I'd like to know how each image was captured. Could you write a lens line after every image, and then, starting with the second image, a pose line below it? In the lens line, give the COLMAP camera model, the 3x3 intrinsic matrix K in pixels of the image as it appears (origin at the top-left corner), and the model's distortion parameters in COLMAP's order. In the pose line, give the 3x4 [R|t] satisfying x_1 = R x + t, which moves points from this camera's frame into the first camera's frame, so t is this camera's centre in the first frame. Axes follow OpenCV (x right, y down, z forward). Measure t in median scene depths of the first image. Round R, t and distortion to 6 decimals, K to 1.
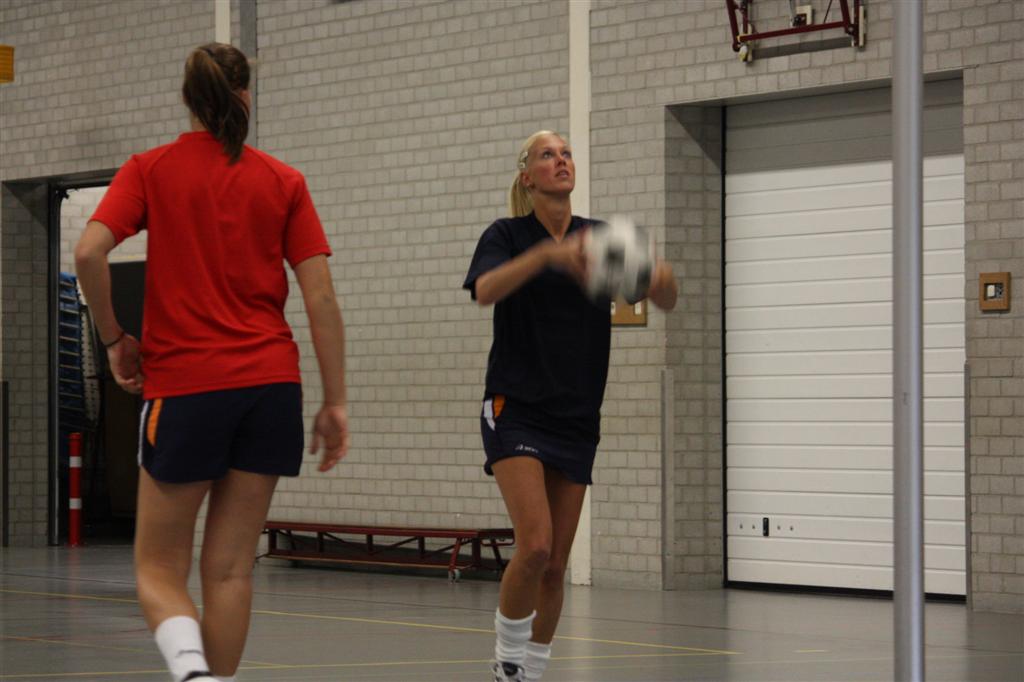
lens RADIAL K [[4757.8, 0, 512.0], [0, 4757.8, 341.0], [0, 0, 1]] dist [0.344455, 1.274057]
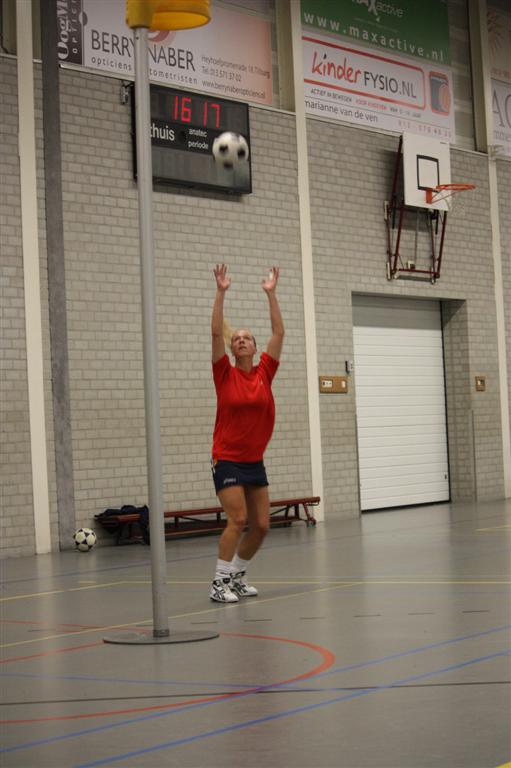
lens RADIAL K [[1948.1, 0, 255.5], [0, 1948.1, 384.0], [0, 0, 1]] dist [-0.540592, 0.357542]
pose [[-0.478101, 0.048102, 0.876987, -0.706831], [0.033883, 0.998766, -0.036310, 0.022627], [-0.877651, 0.012356, -0.479141, 1.445461]]
